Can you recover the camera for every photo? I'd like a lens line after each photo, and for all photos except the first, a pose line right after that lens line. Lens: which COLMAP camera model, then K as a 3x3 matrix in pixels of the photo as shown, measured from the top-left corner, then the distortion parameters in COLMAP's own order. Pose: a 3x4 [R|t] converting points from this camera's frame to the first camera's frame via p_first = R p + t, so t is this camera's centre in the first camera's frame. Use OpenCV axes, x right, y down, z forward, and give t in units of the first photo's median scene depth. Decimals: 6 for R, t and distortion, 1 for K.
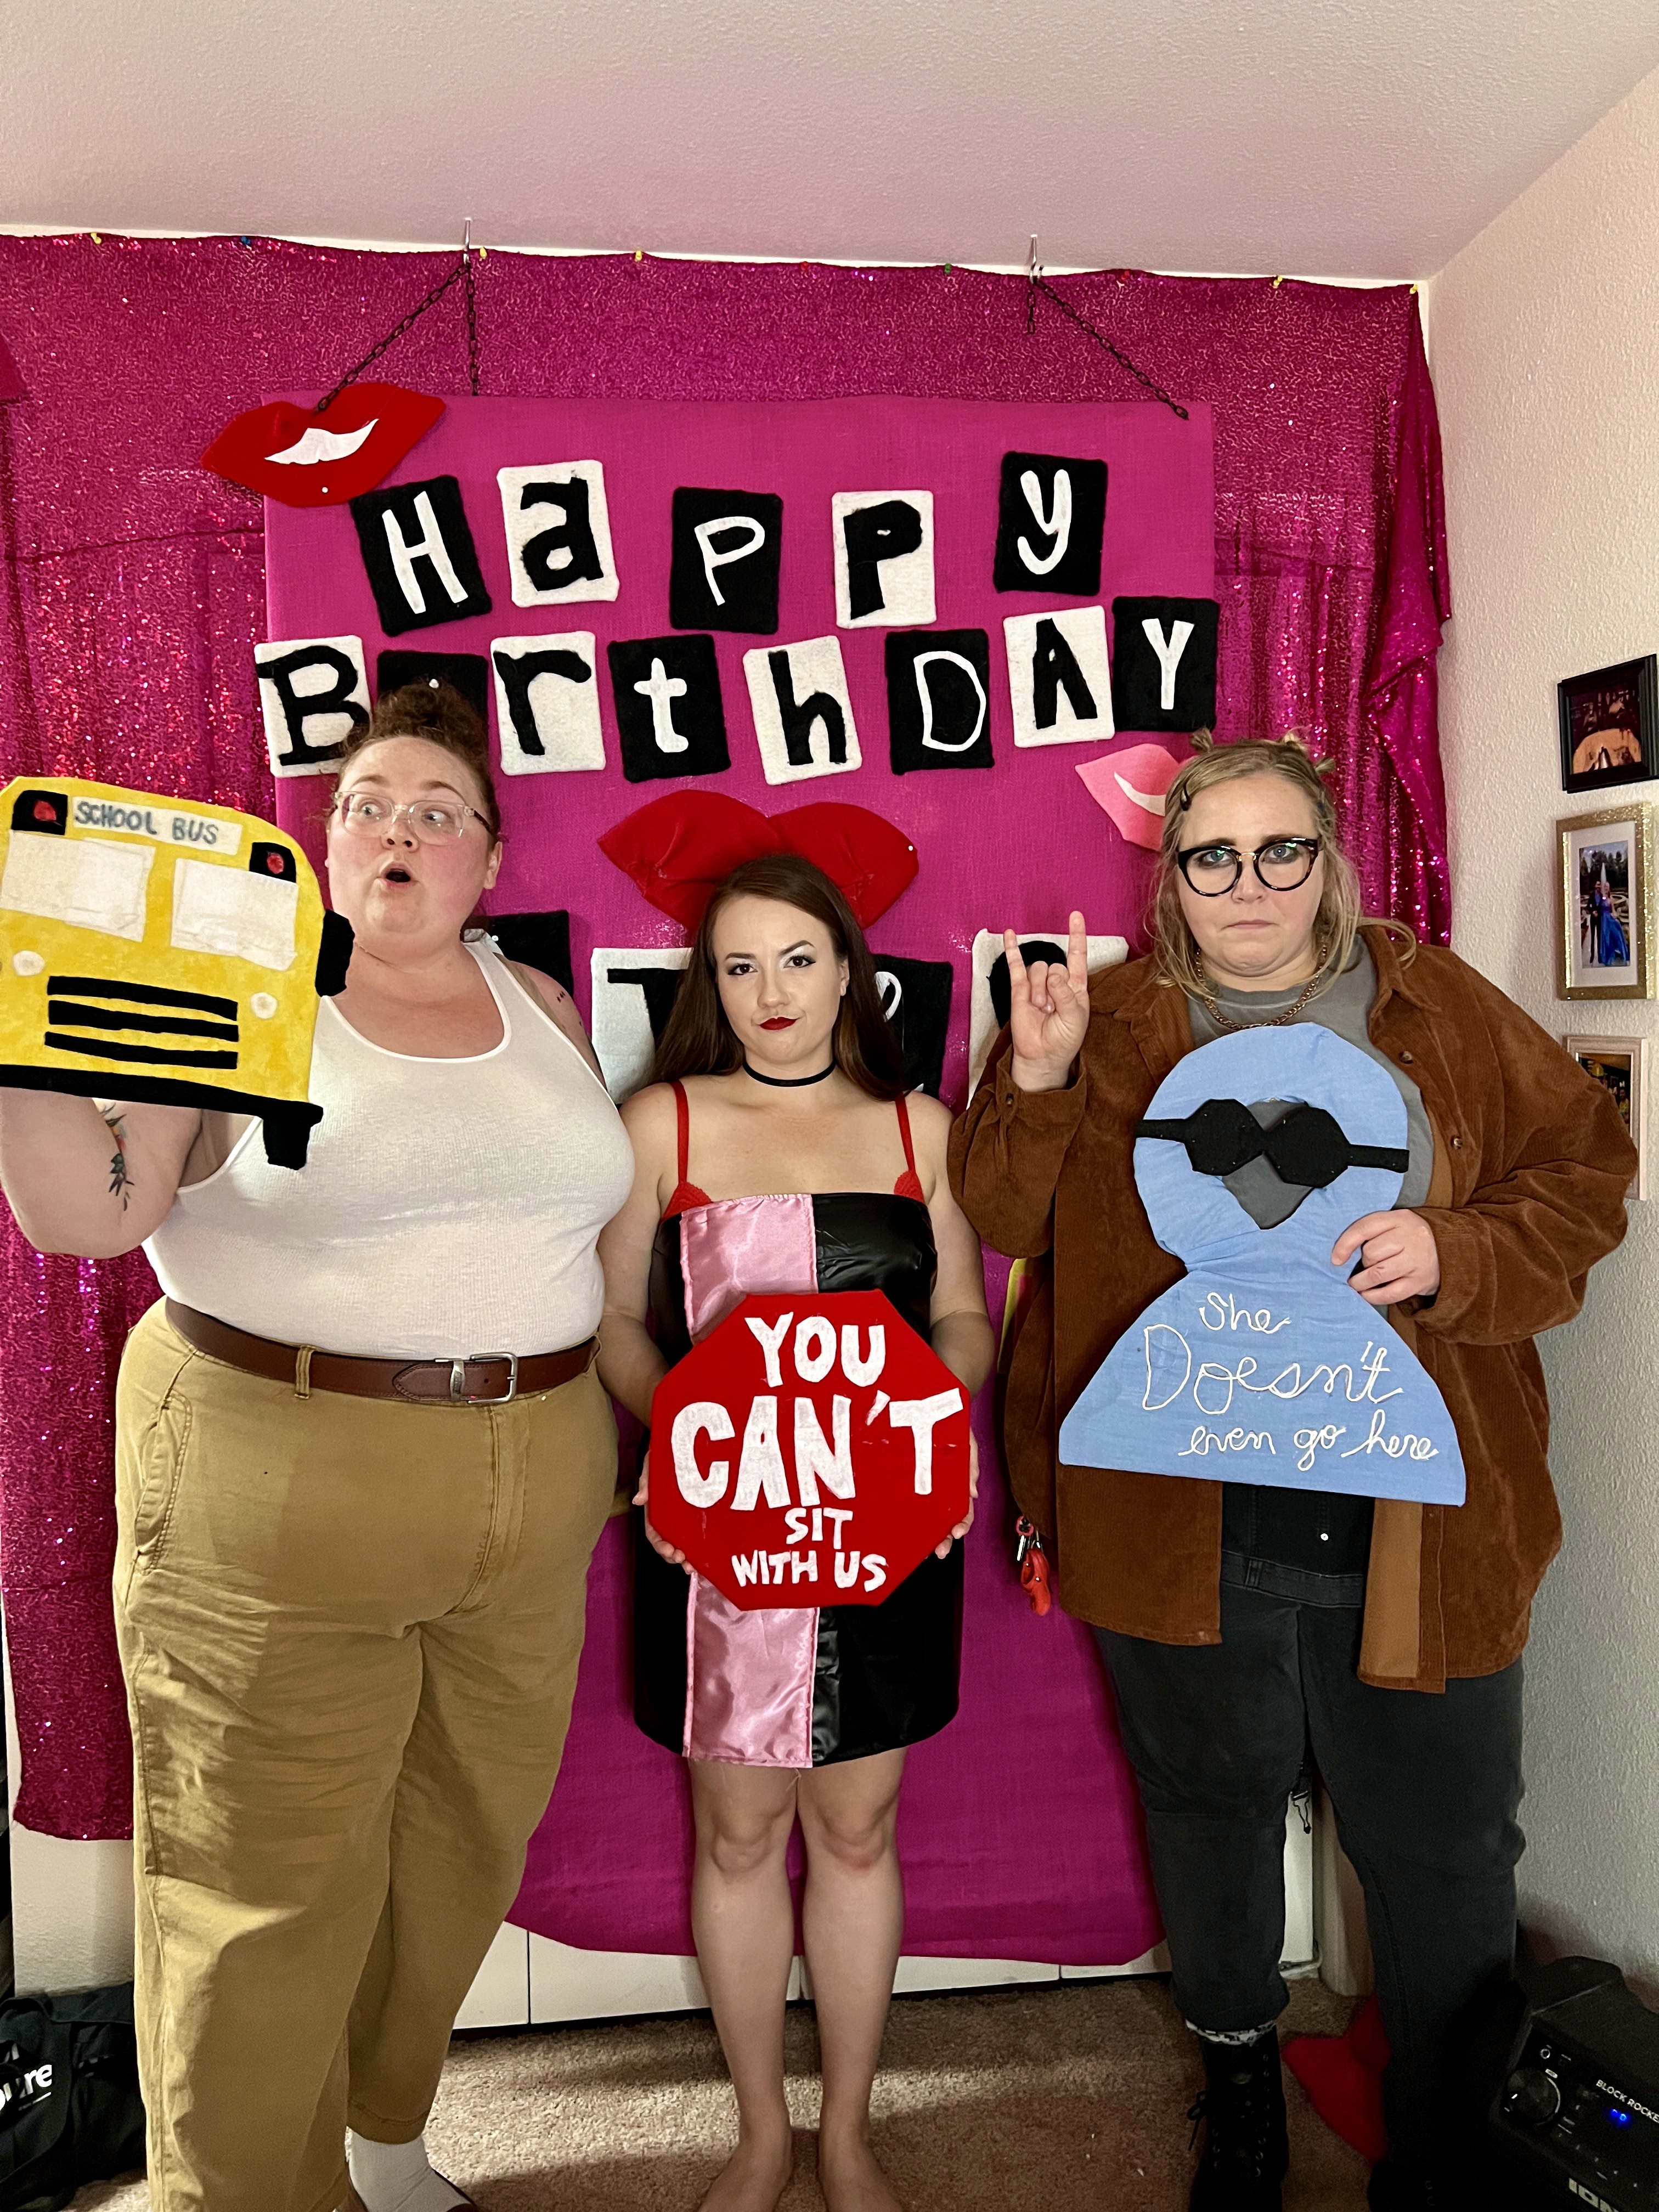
lens RADIAL K [[1683.0, 0, 817.2], [0, 1683.0, 1127.7], [0, 0, 1]] dist [0.006918, -0.026690]
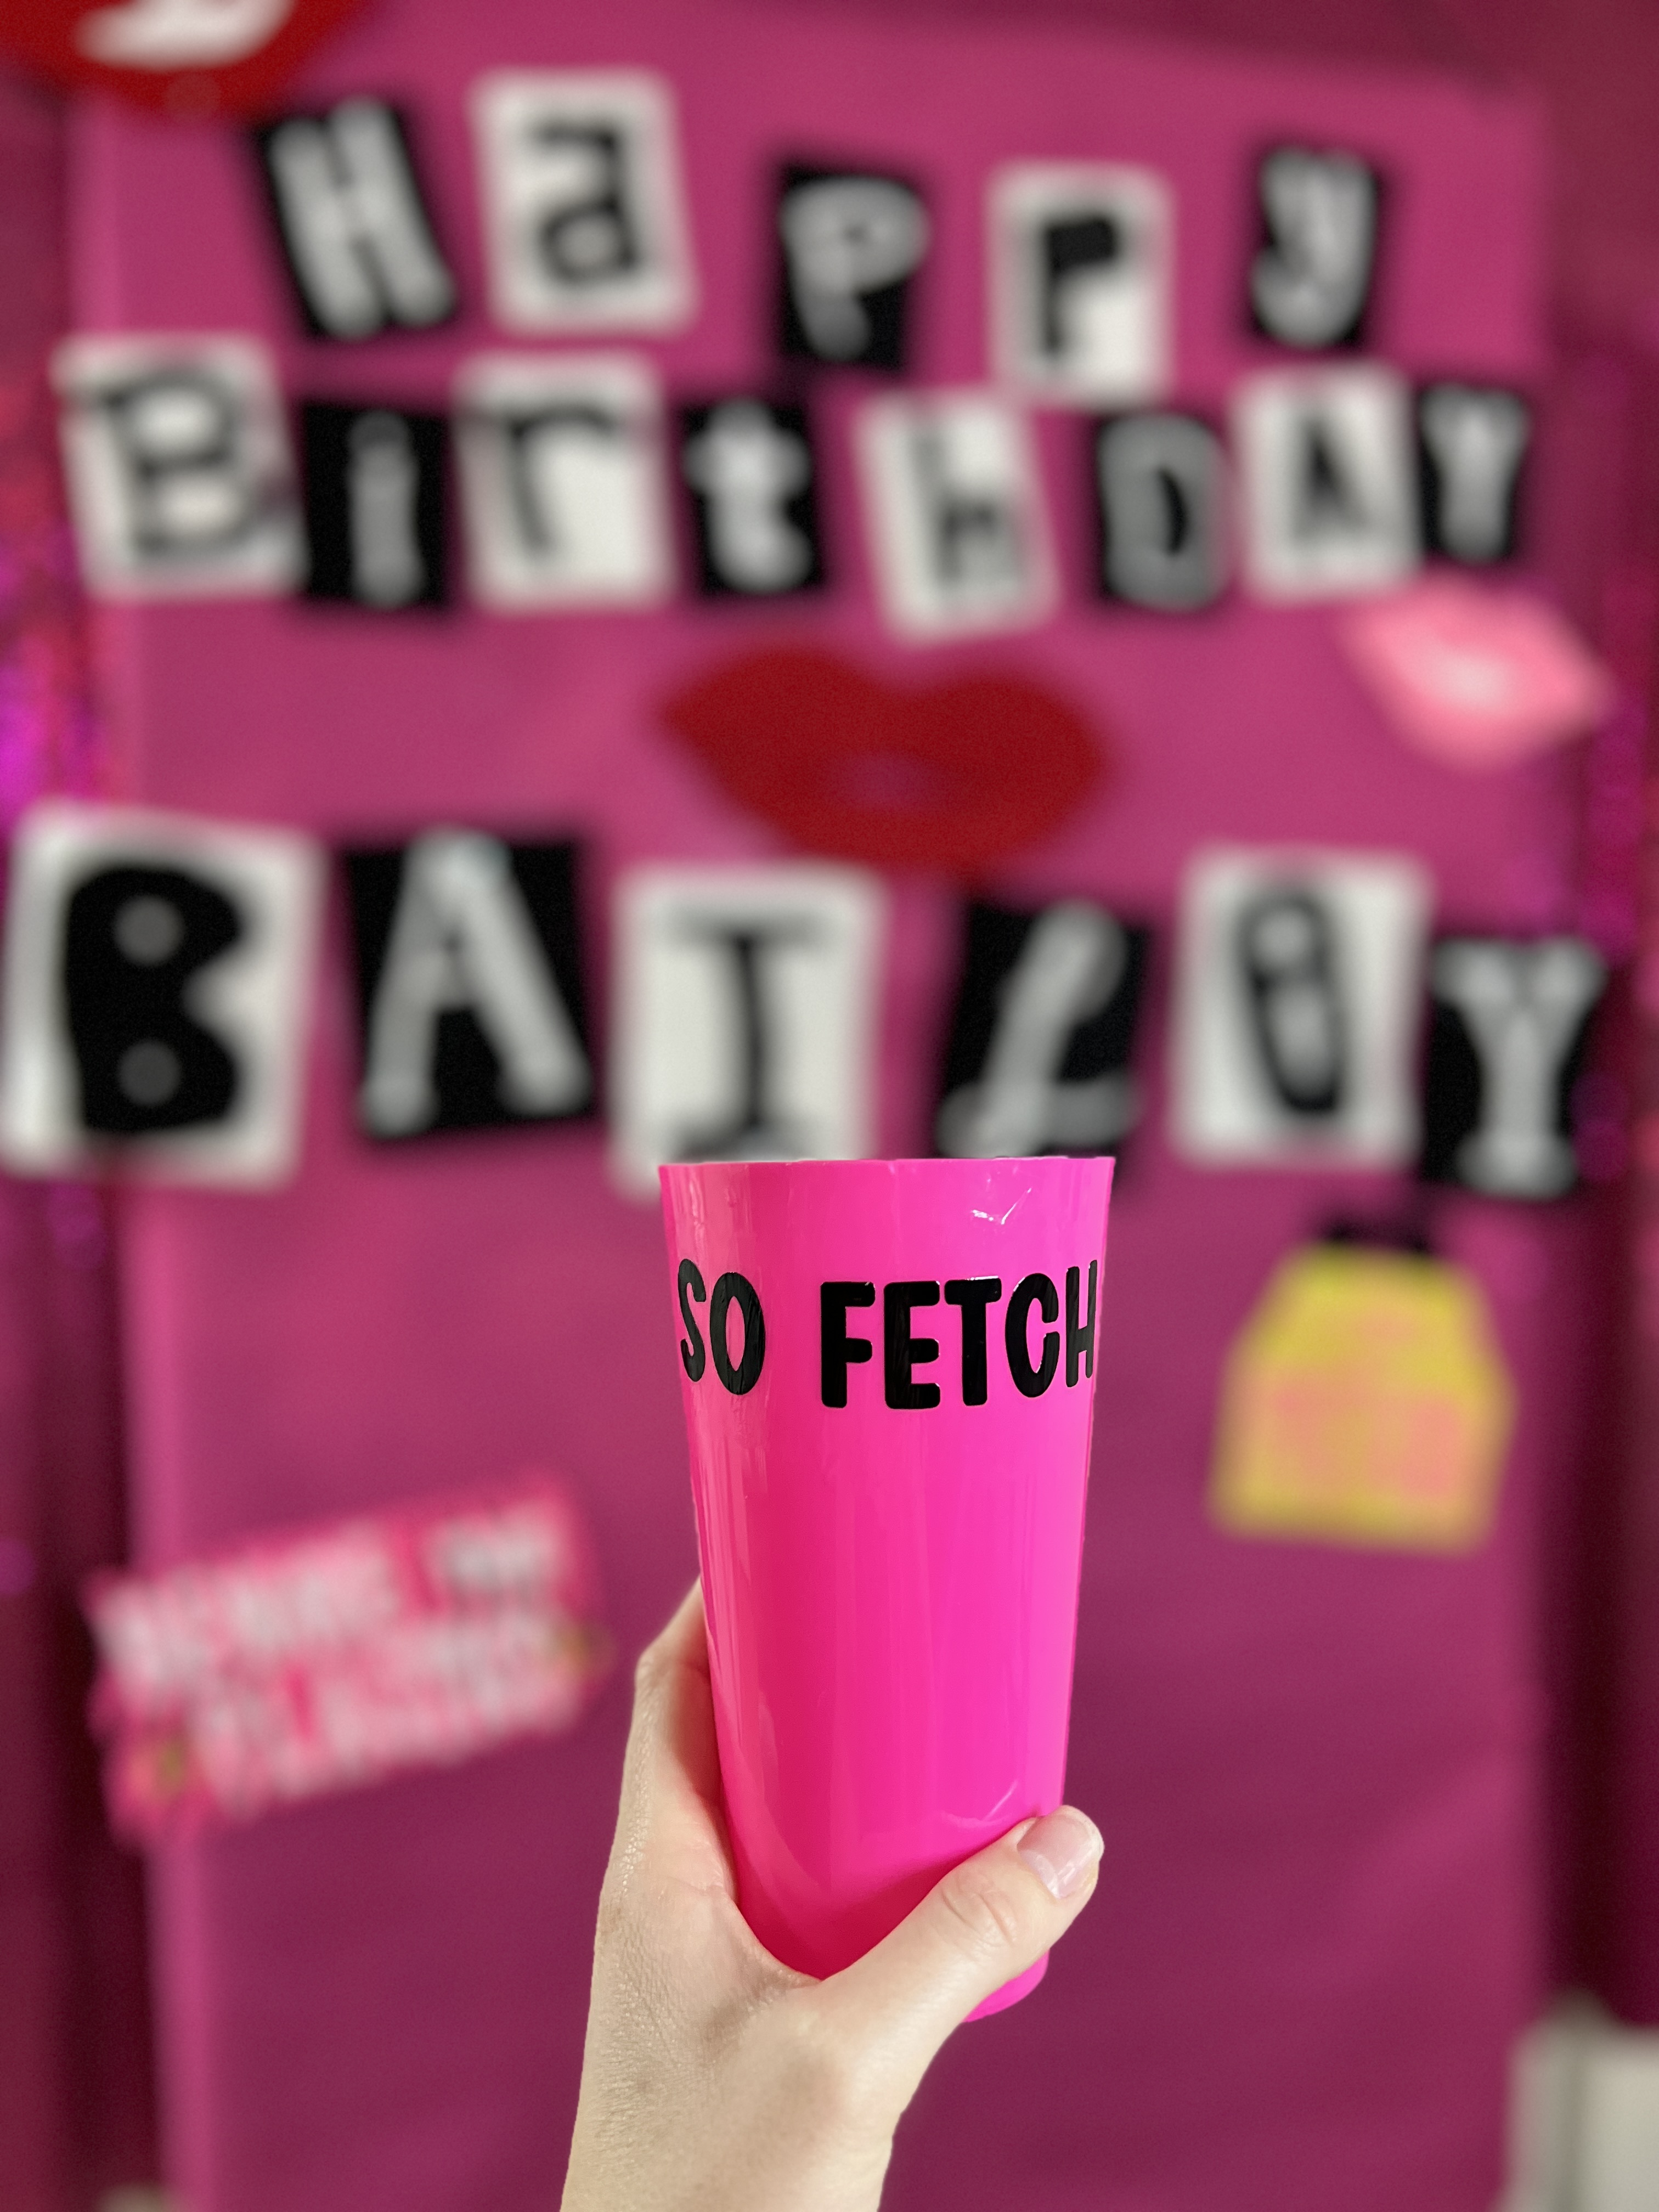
lens RADIAL K [[1683.0, 0, 814.8], [0, 1683.0, 1098.9], [0, 0, 1]] dist [0.006918, -0.026690]
pose [[0.989341, -0.004287, 0.145552, -0.158579], [-0.000735, 0.999407, 0.034432, -0.046083], [-0.145613, -0.034172, 0.988751, 0.361761]]
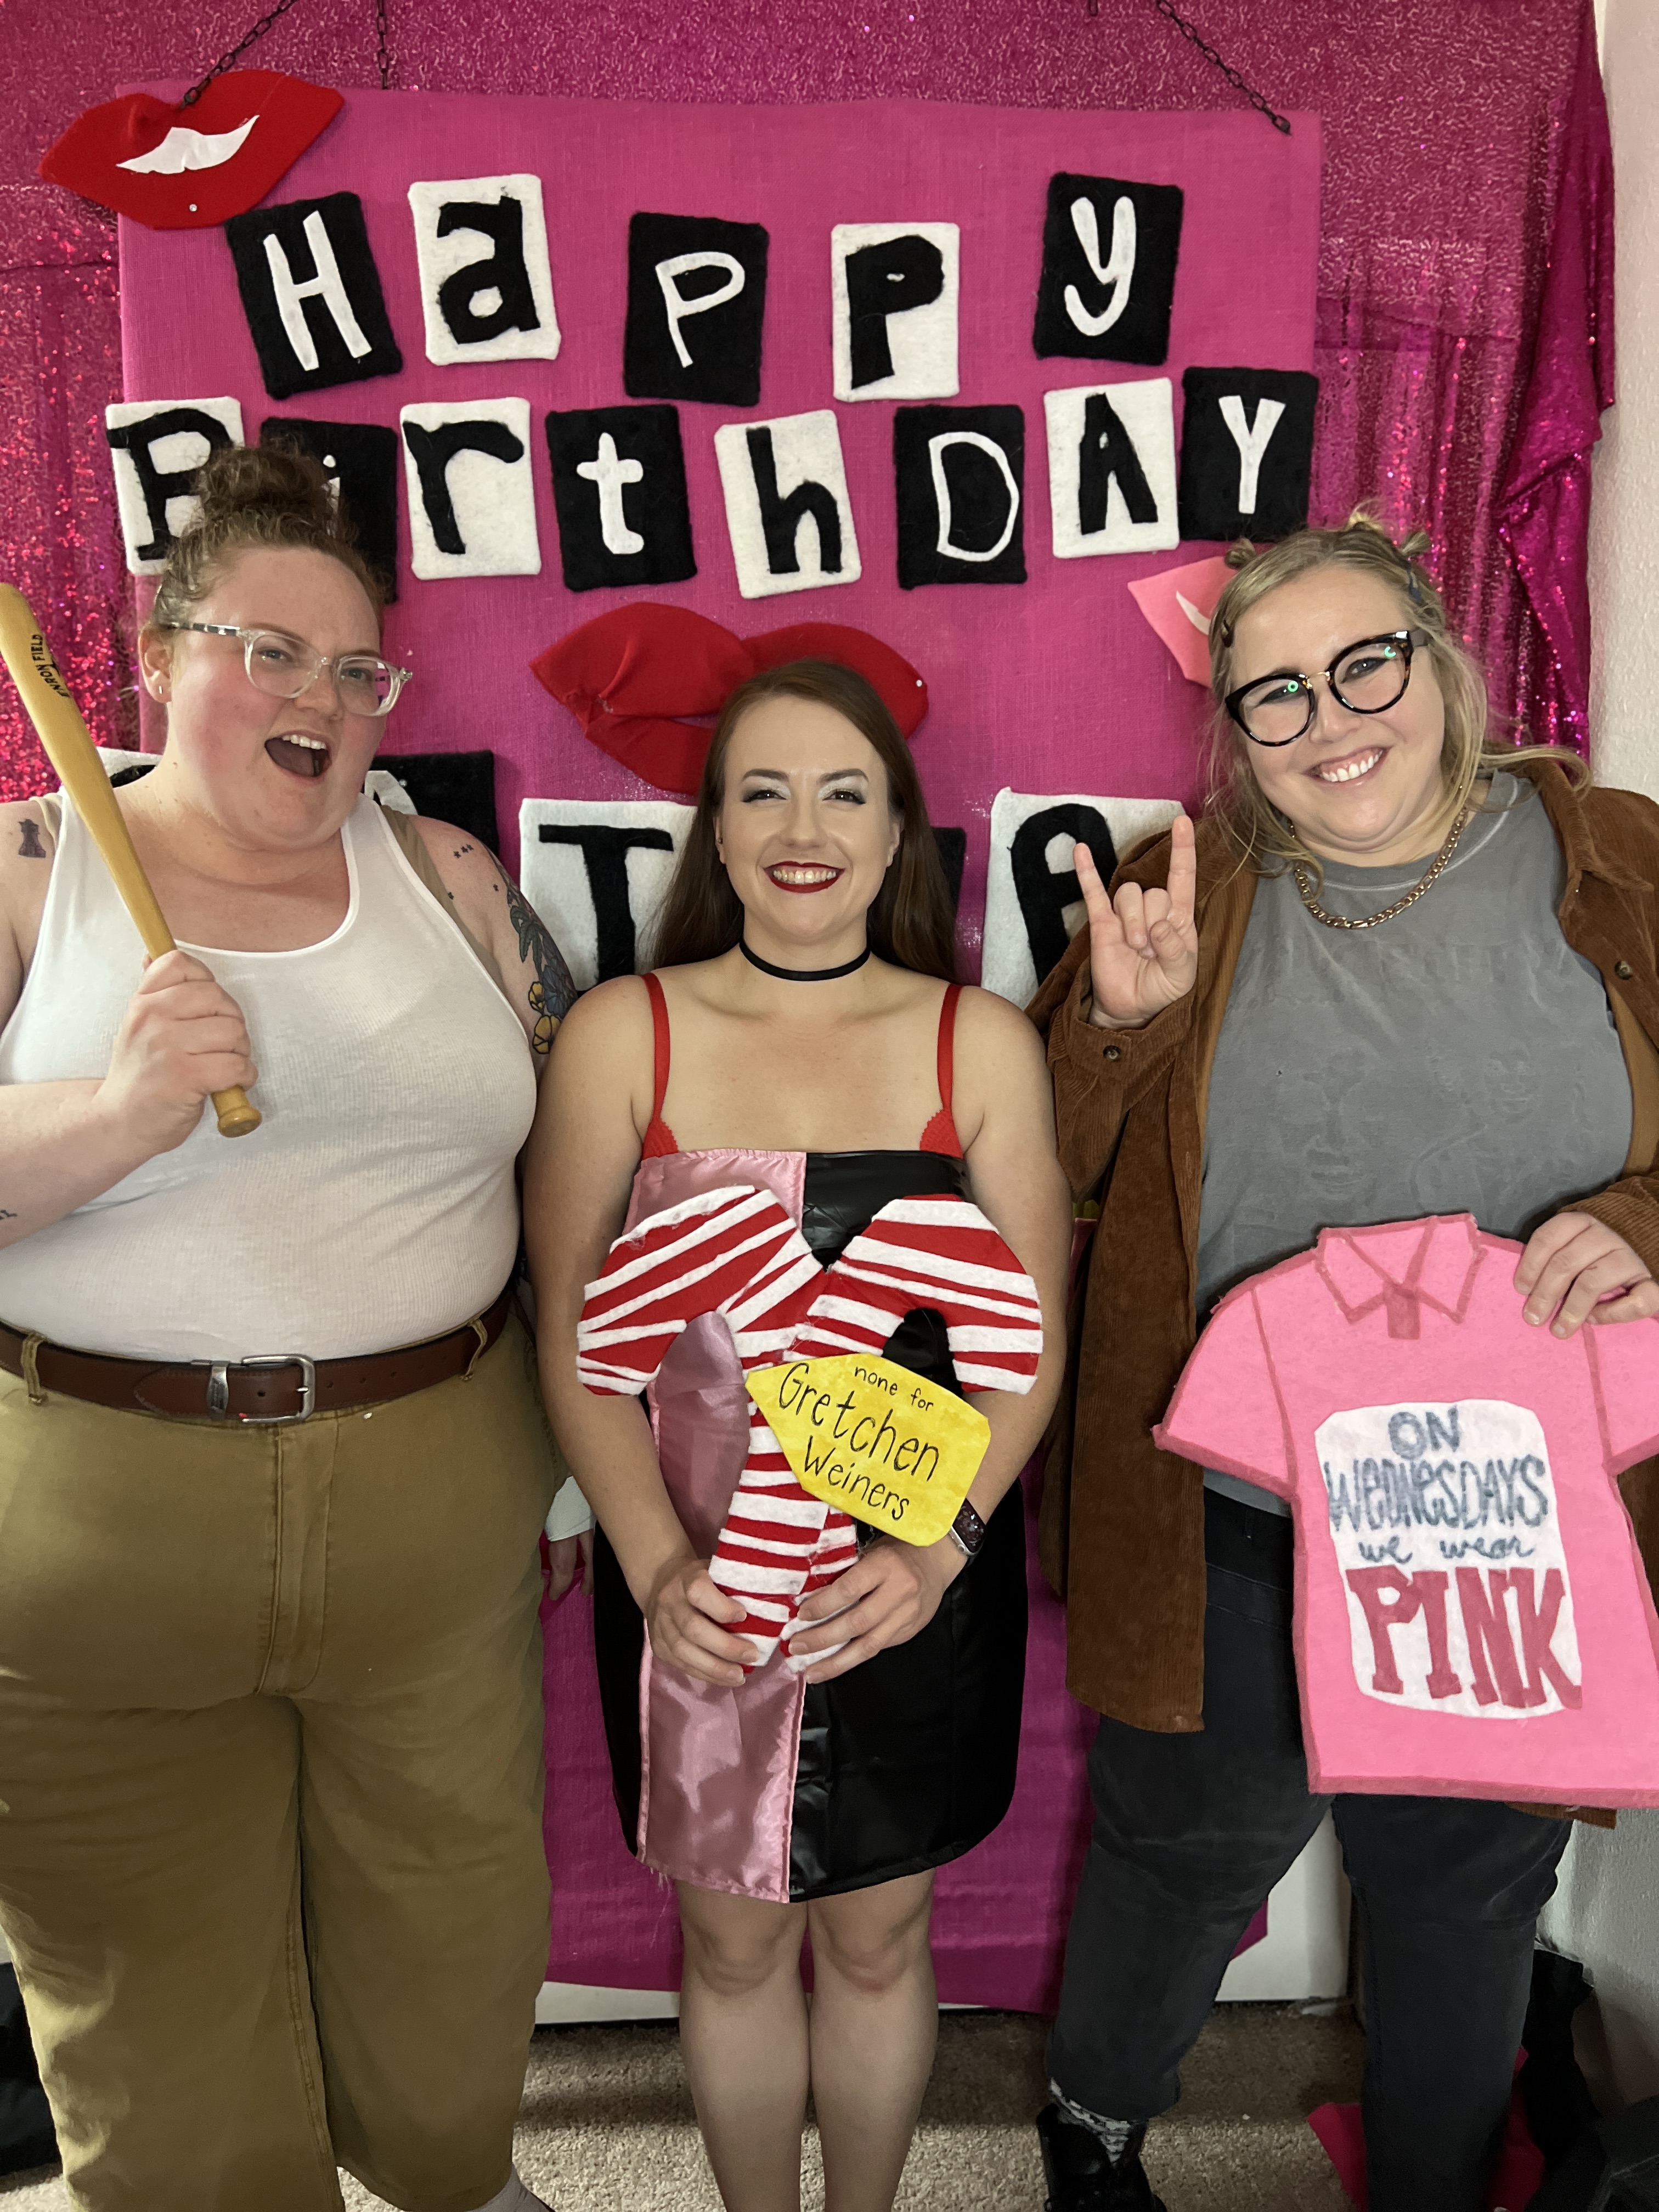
lens RADIAL K [[1683.0, 0, 831.1], [0, 1683.0, 1131.0], [0, 0, 1]] dist [0.006918, -0.026690]
pose [[0.998777, 0.032949, -0.036869, 0.051608], [-0.029871, 0.996256, 0.081129, -0.016434], [0.039404, -0.079928, 0.996021, 0.178602]]
